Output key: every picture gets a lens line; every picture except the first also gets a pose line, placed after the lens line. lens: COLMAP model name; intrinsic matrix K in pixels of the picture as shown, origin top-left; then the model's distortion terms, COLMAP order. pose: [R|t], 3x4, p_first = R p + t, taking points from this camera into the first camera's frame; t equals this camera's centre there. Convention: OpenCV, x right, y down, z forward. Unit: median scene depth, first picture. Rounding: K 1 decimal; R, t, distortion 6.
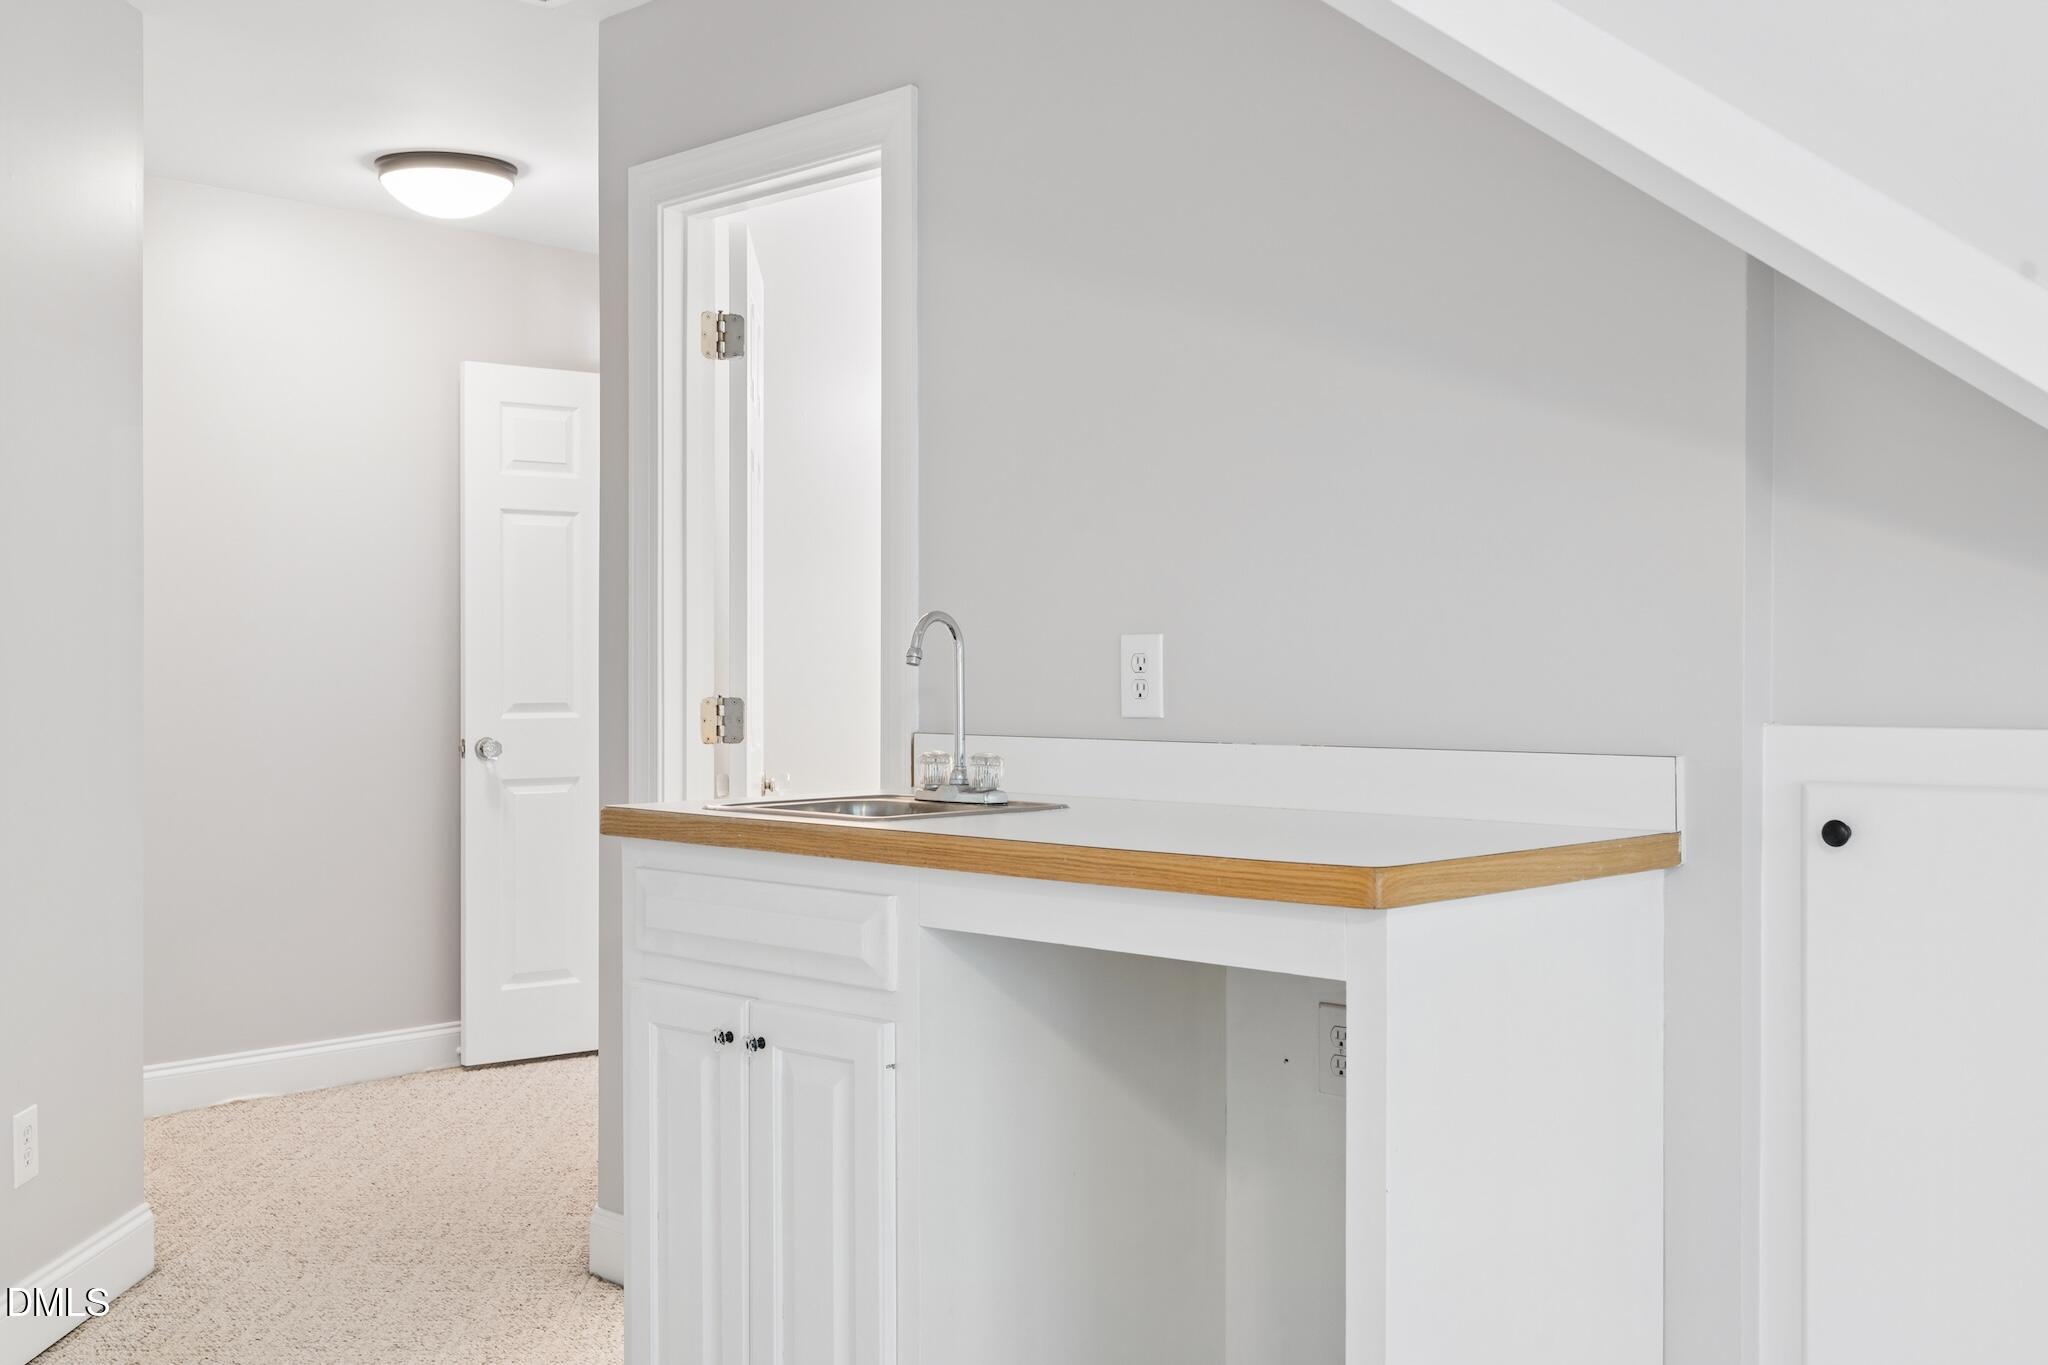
lens RADIAL K [[2011.7, 0, 1024.0], [0, 2011.7, 682.5], [0, 0, 1]] dist [0.010454, 0.009199]
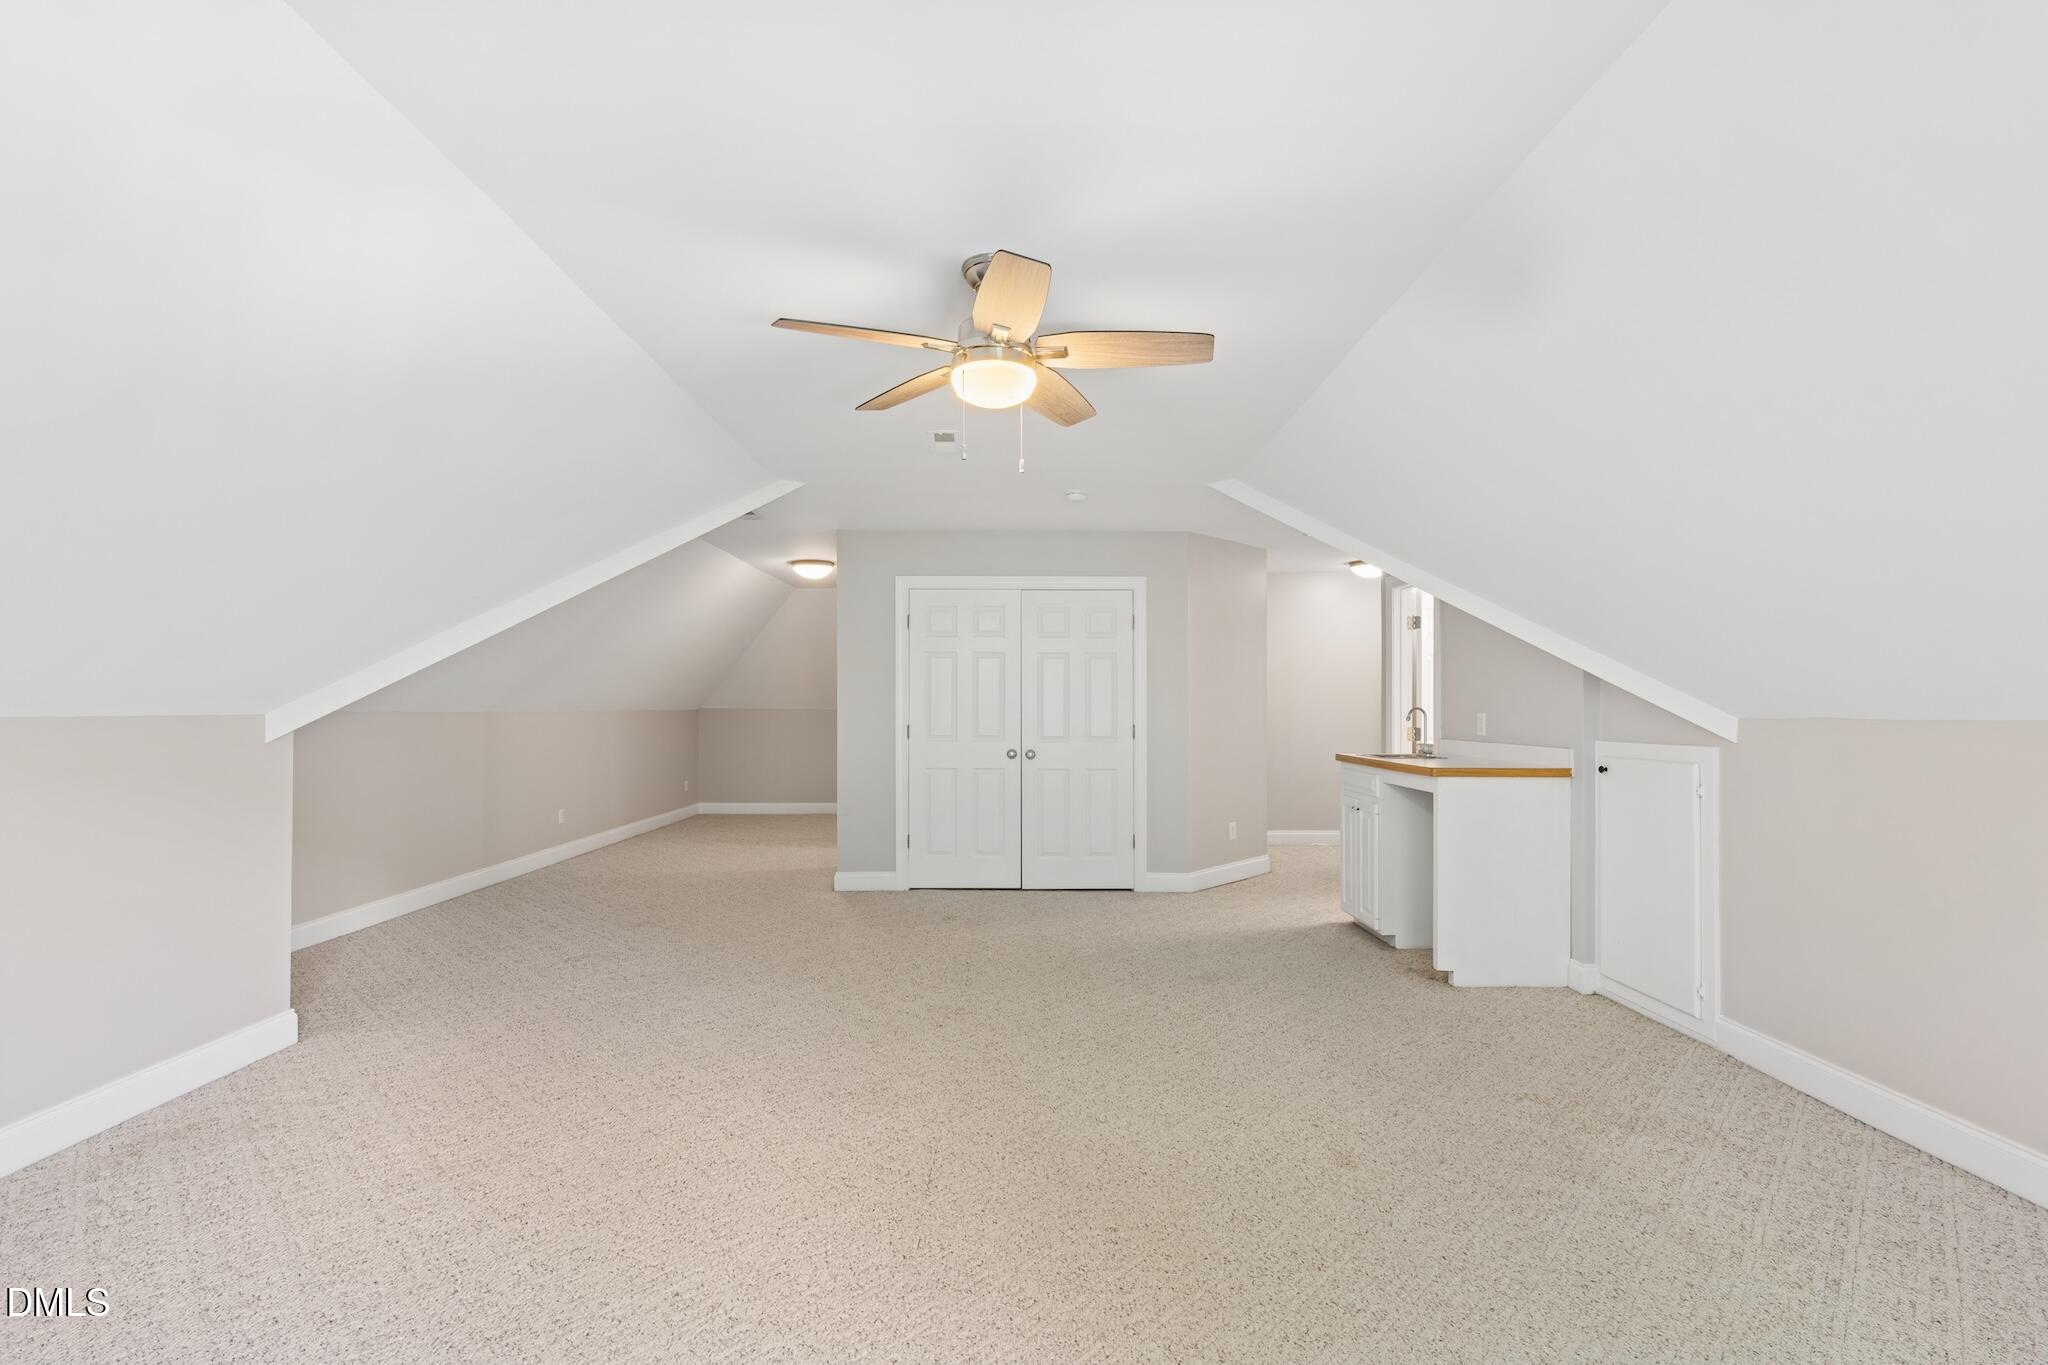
lens RADIAL K [[919.9, 0, 1017.0], [0, 919.9, 680.1], [0, 0, 1]] dist [-0.004233, -0.000287]
pose [[0.701192, -0.025864, -0.712503, 0.835452], [0.003218, 0.999446, -0.033113, -0.039403], [0.712965, 0.020926, 0.700887, -1.003001]]
